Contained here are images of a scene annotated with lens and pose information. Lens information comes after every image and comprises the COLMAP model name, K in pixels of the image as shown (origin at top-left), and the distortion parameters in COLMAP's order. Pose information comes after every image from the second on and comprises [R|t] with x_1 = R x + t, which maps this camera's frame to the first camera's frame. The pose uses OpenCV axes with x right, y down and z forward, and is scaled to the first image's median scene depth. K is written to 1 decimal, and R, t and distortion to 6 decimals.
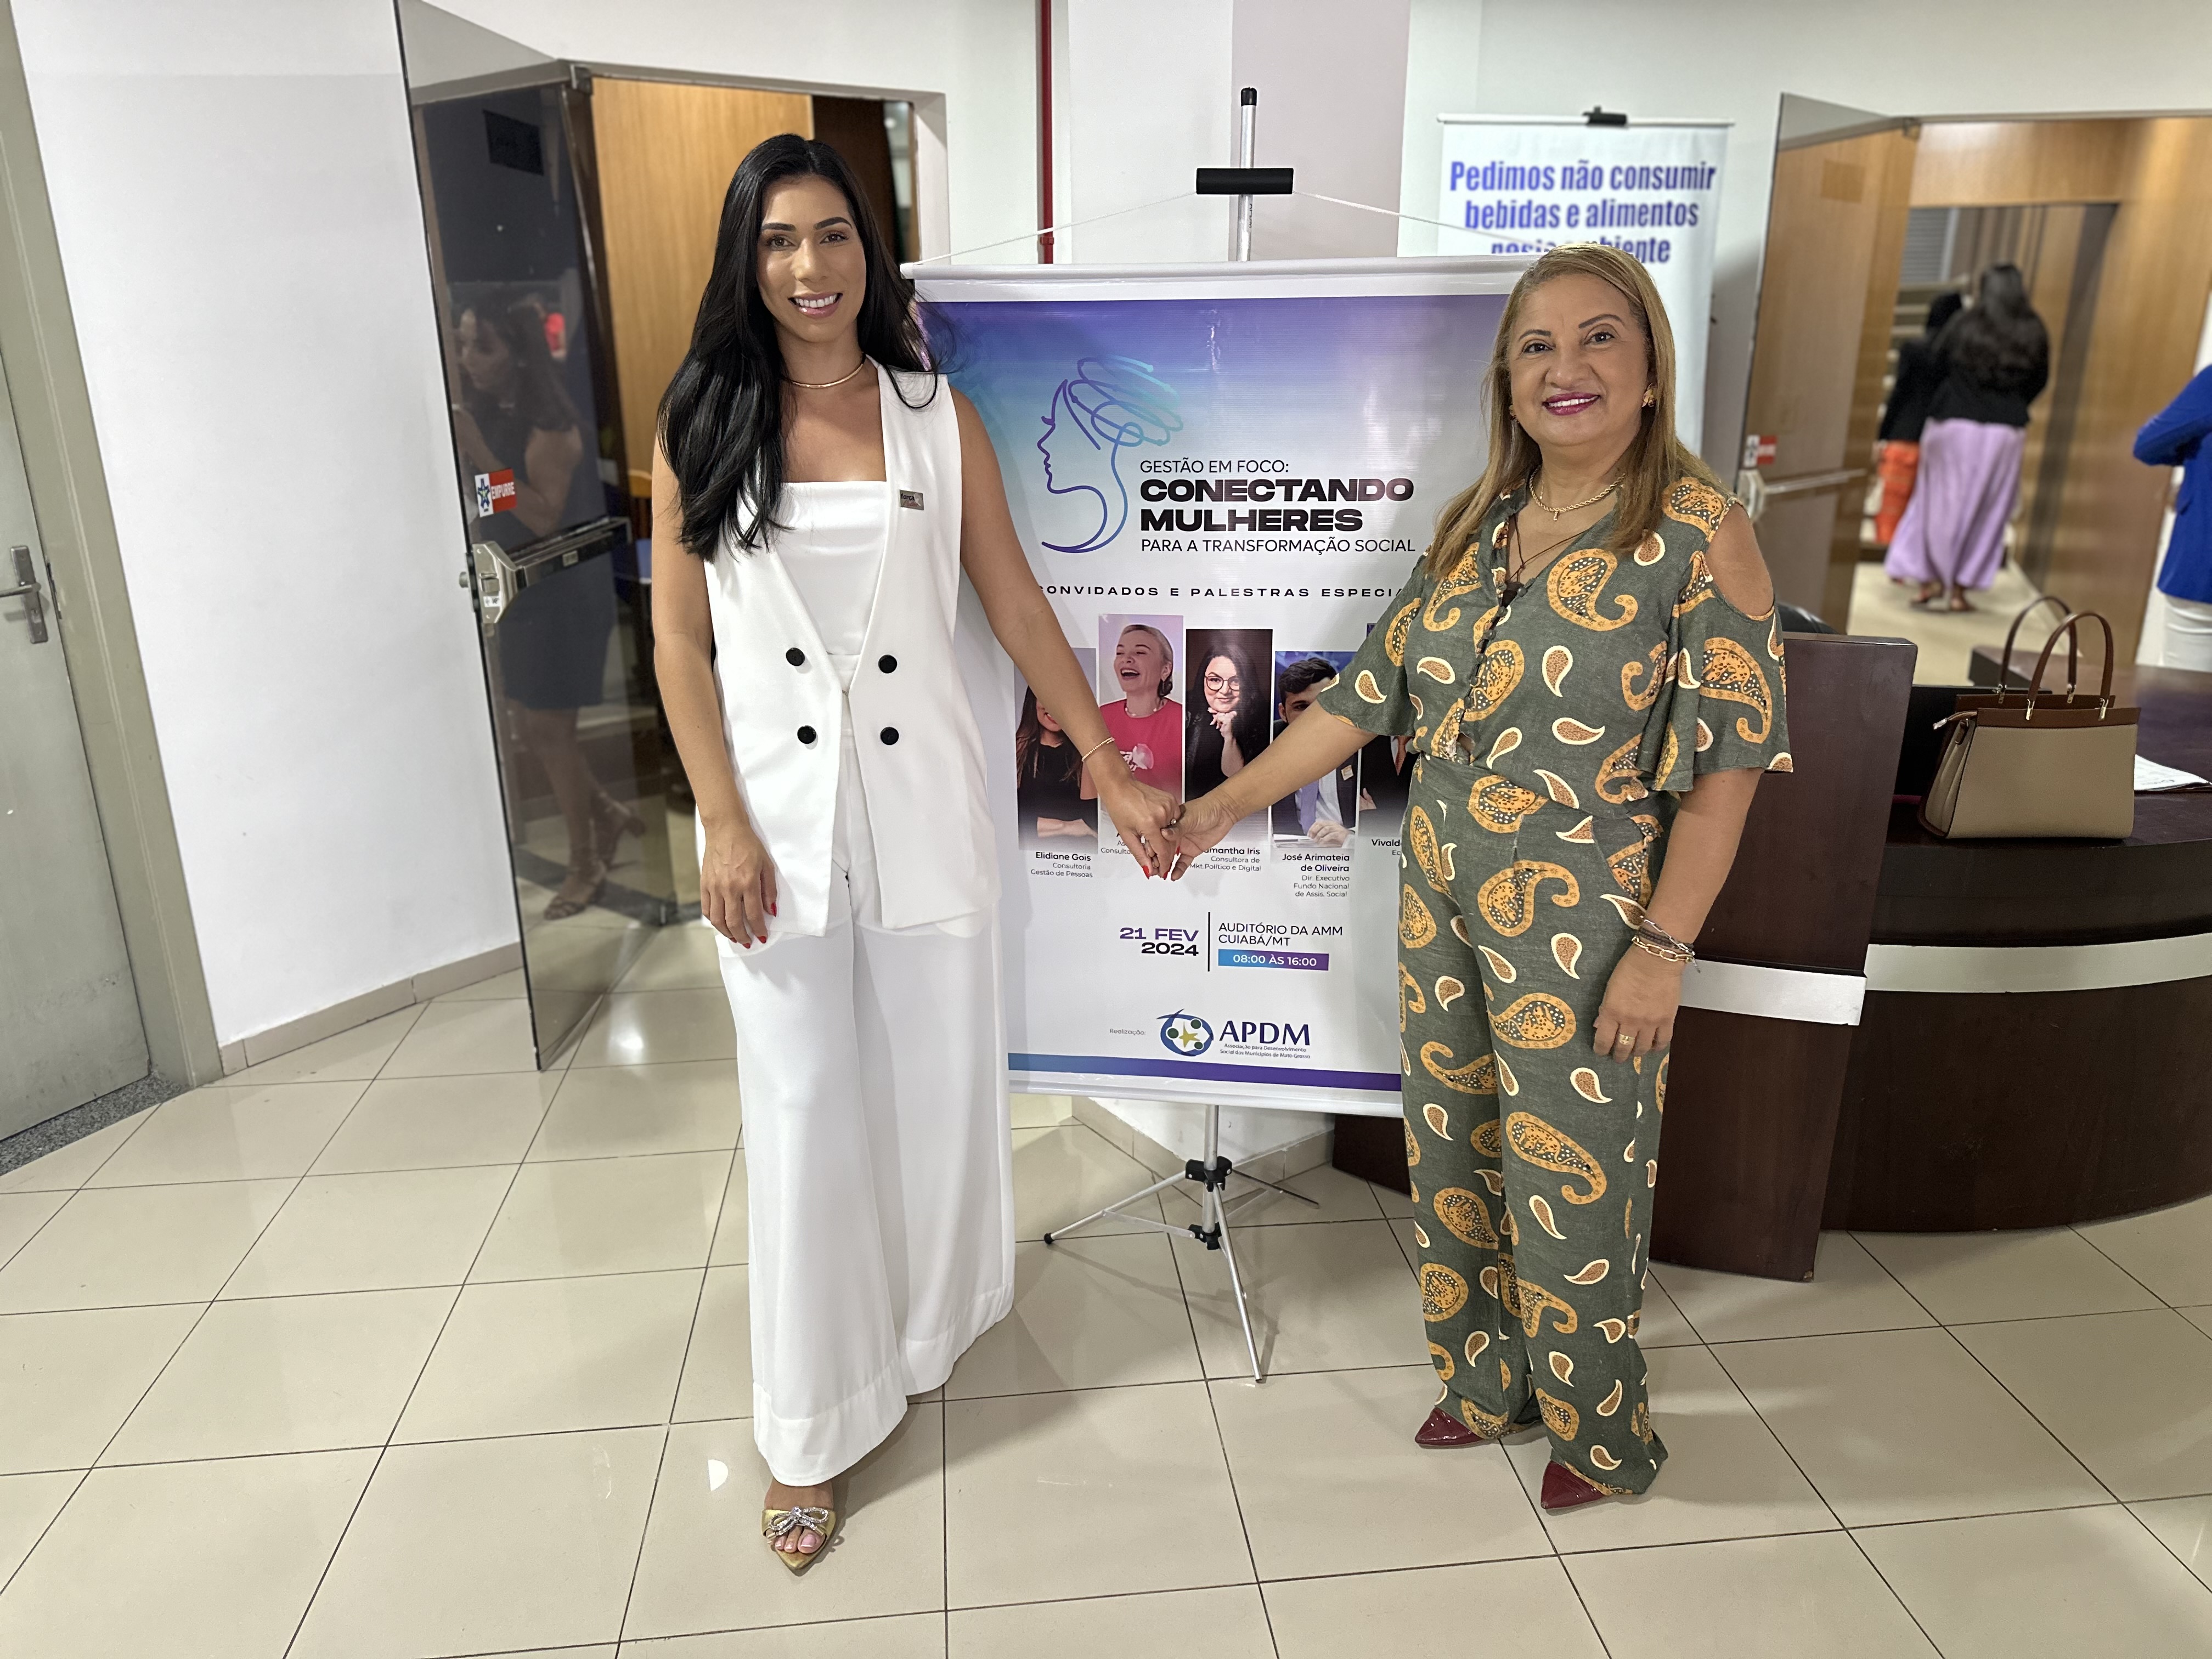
lens RADIAL K [[1547.7, 0, 1103.1], [0, 1547.7, 812.5], [0, 0, 1]] dist [0.056393, -0.065787]
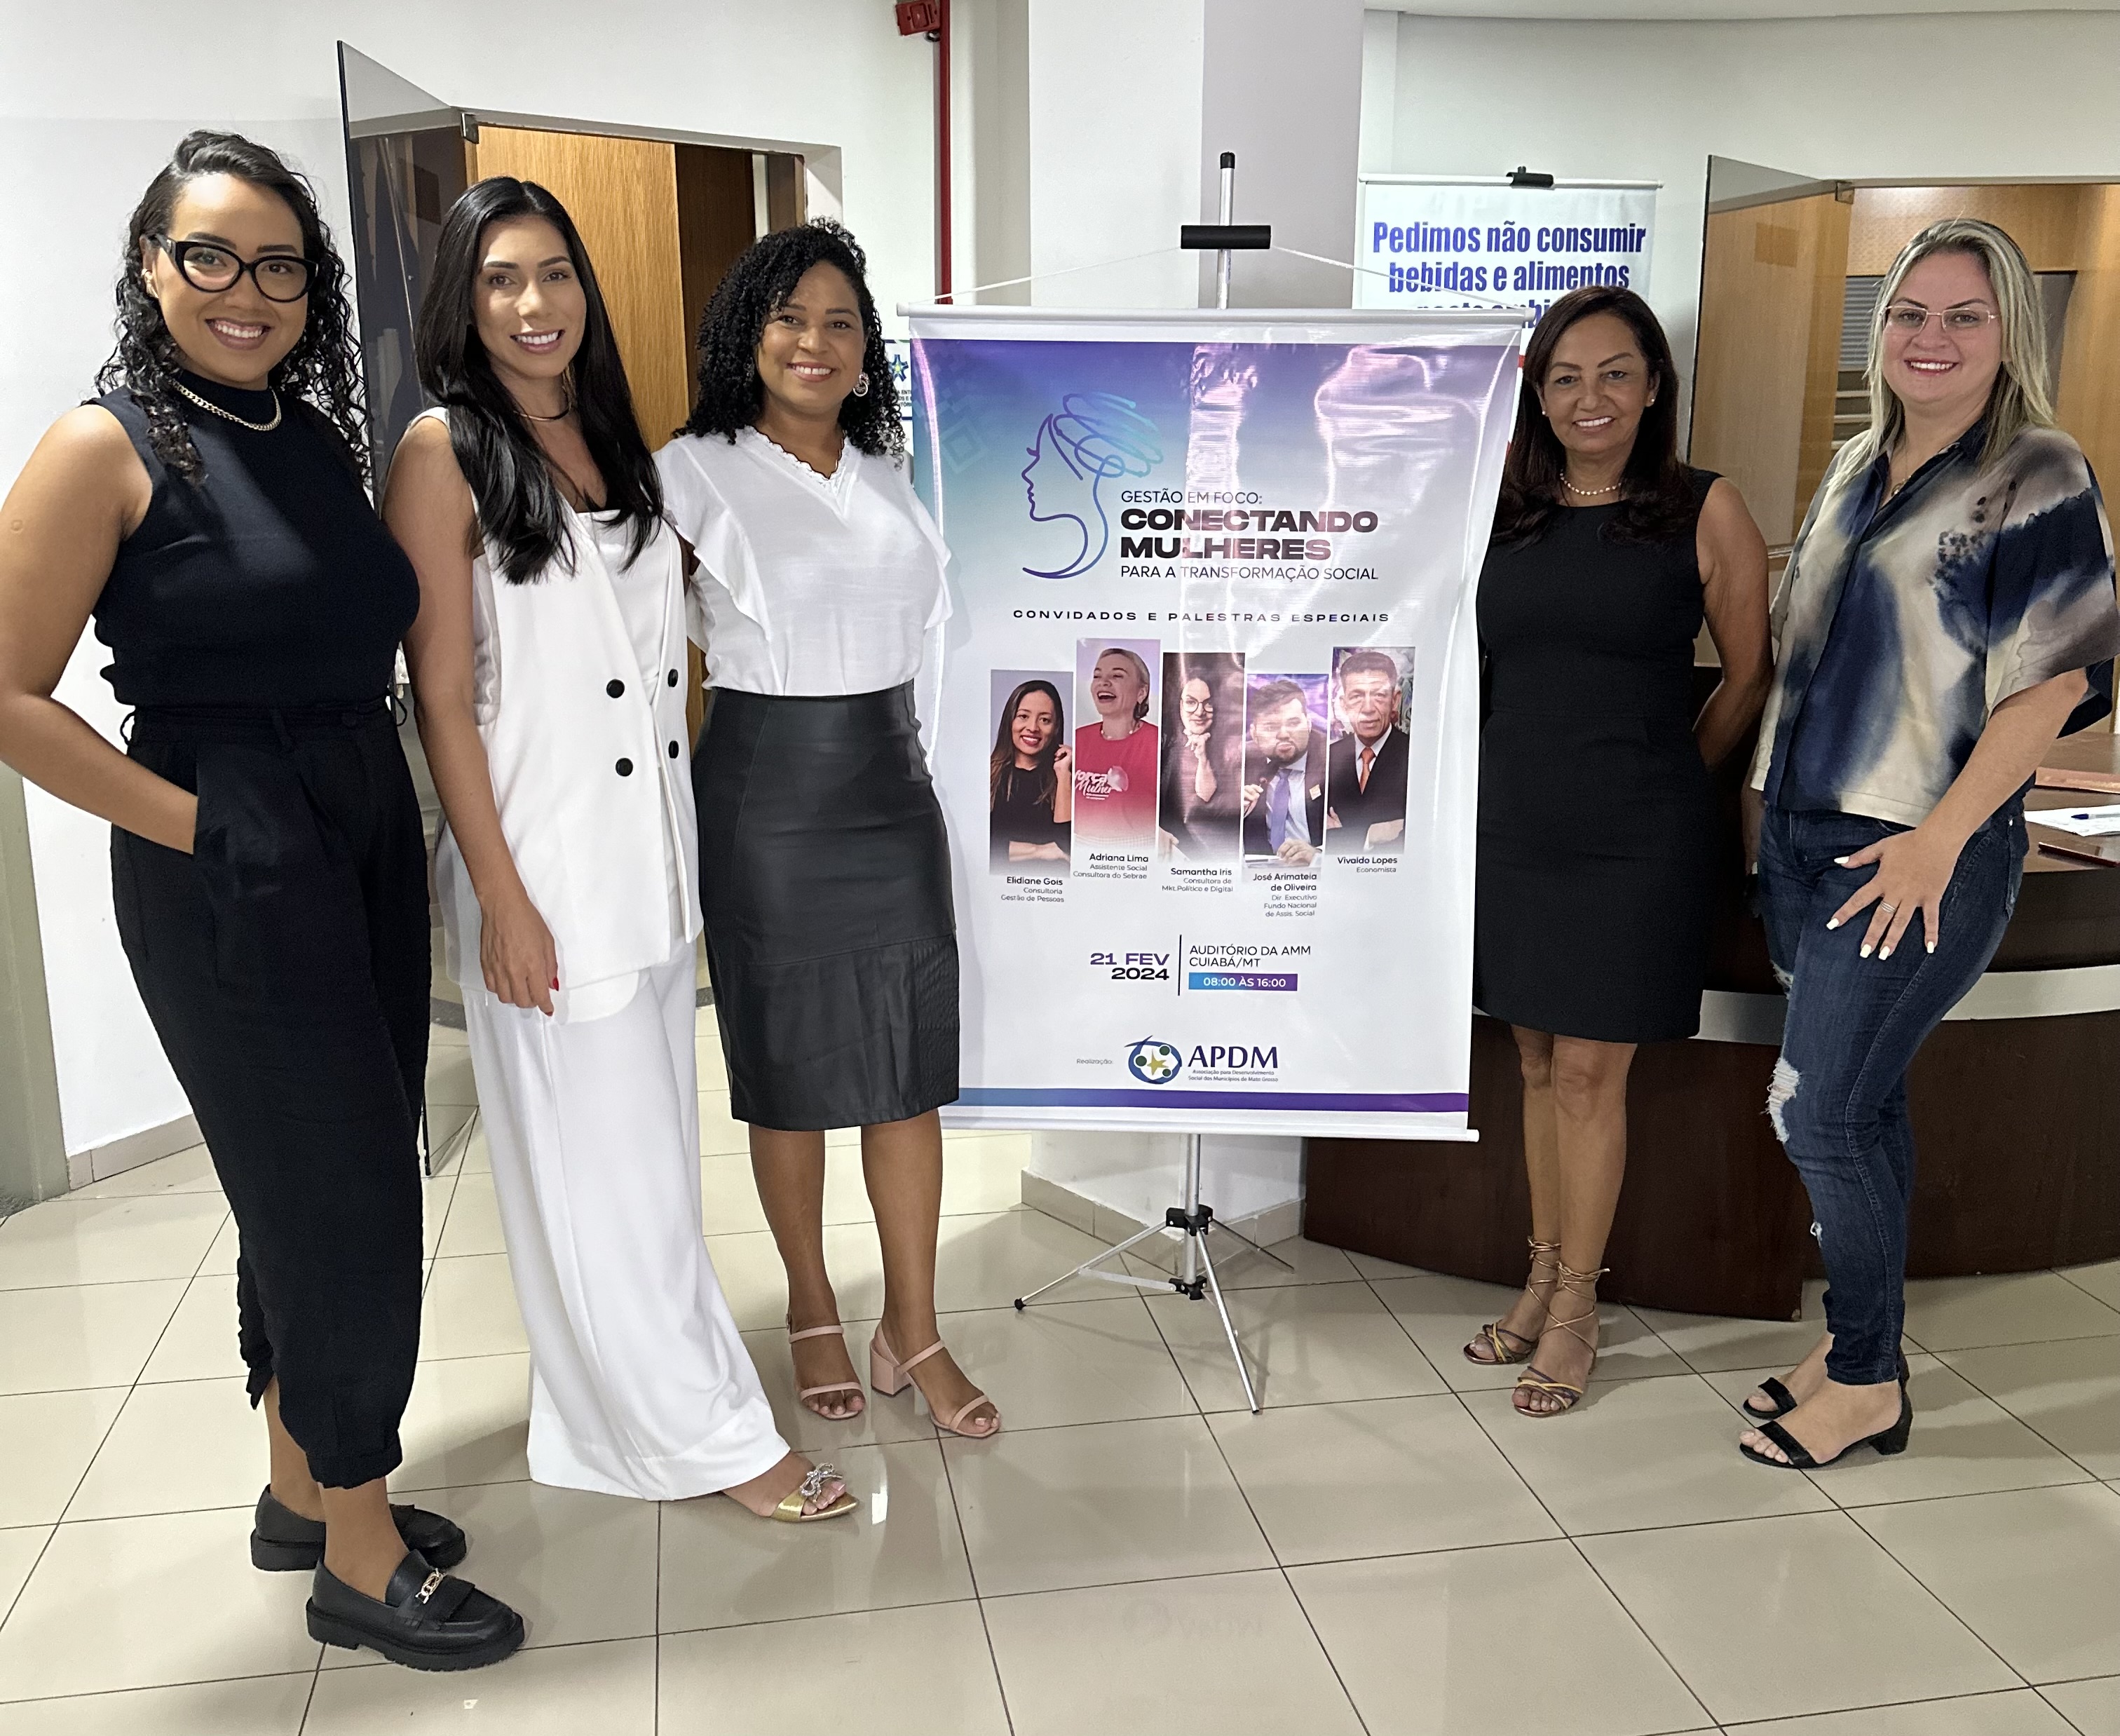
lens RADIAL K [[2077.9, 0, 1059.5], [0, 2077.9, 864.7], [0, 0, 1]] dist [0.082115, 0.000000]
pose [[0.995746, 0.004604, 0.092021, -0.118654], [0.003376, 0.996257, -0.086377, 0.119184], [-0.092074, 0.086320, 0.992004, -0.302780]]
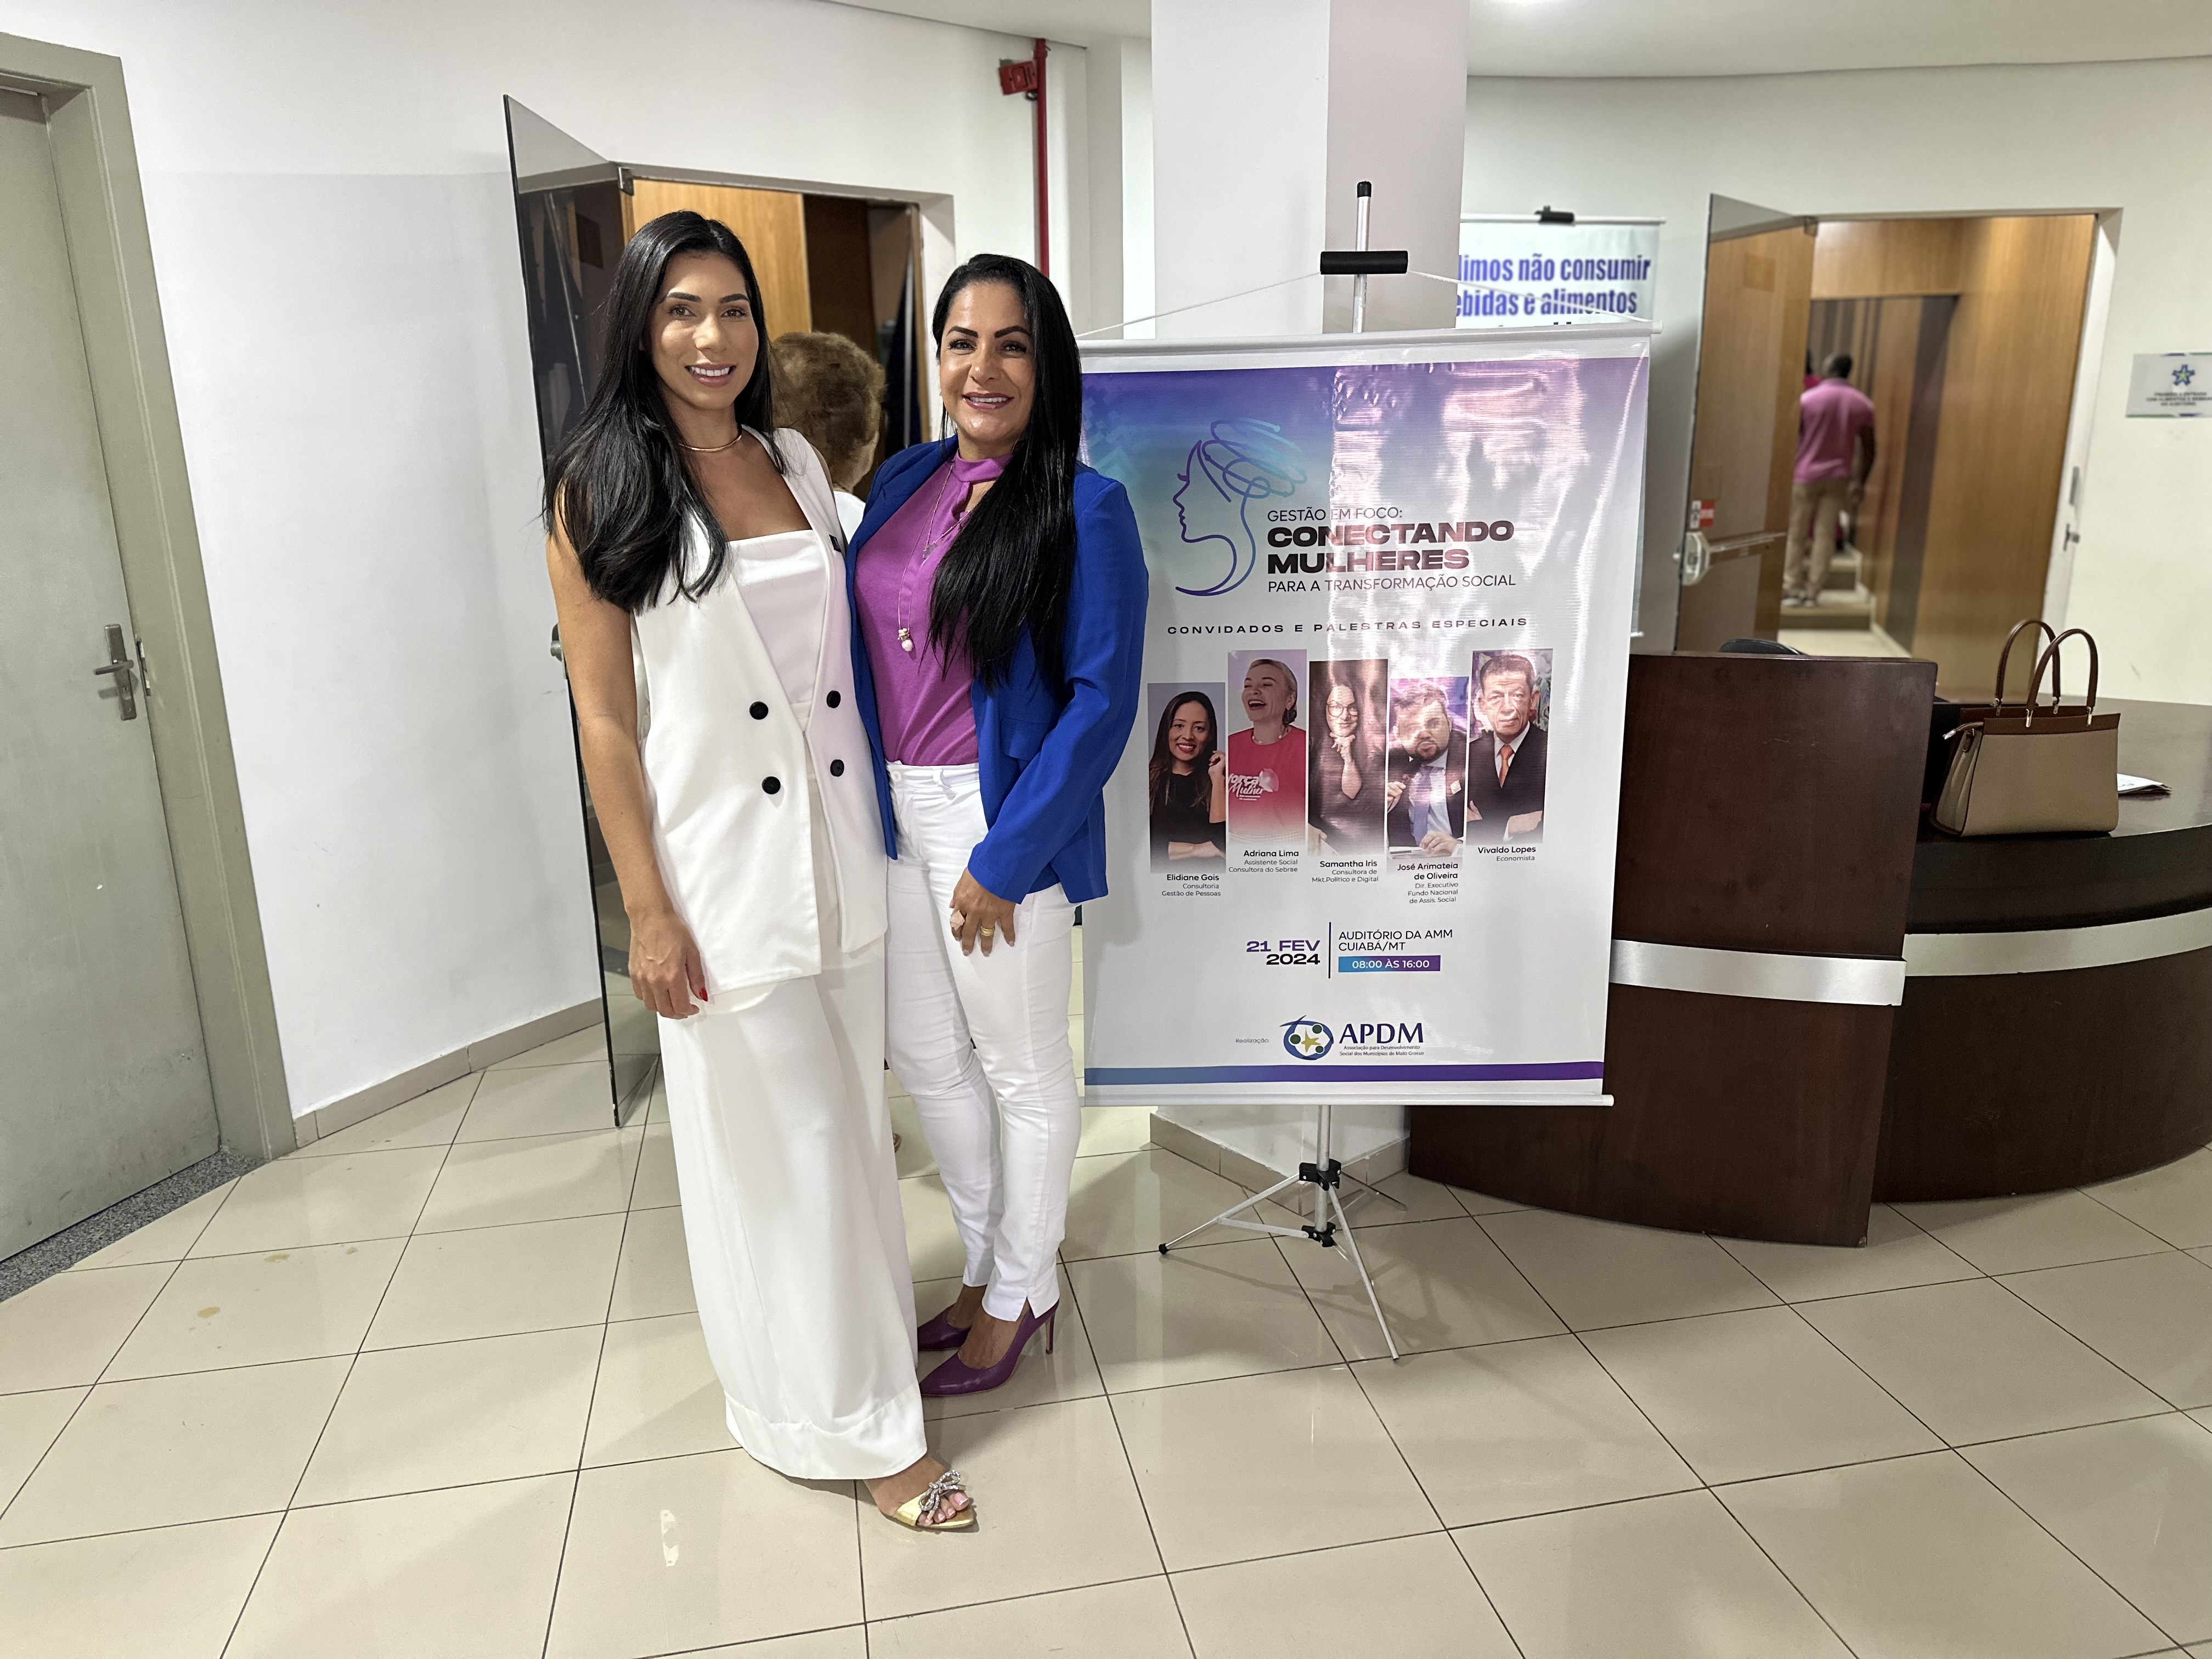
lens RADIAL K [[1547.7, 0, 1091.7], [0, 1547.7, 815.2], [0, 0, 1]] dist [0.056393, -0.065787]
pose [[0.996261, -0.032853, 0.079898, -0.159448], [0.037434, 0.997699, -0.056534, 0.038935], [-0.077857, 0.059313, 0.995199, -0.064110]]
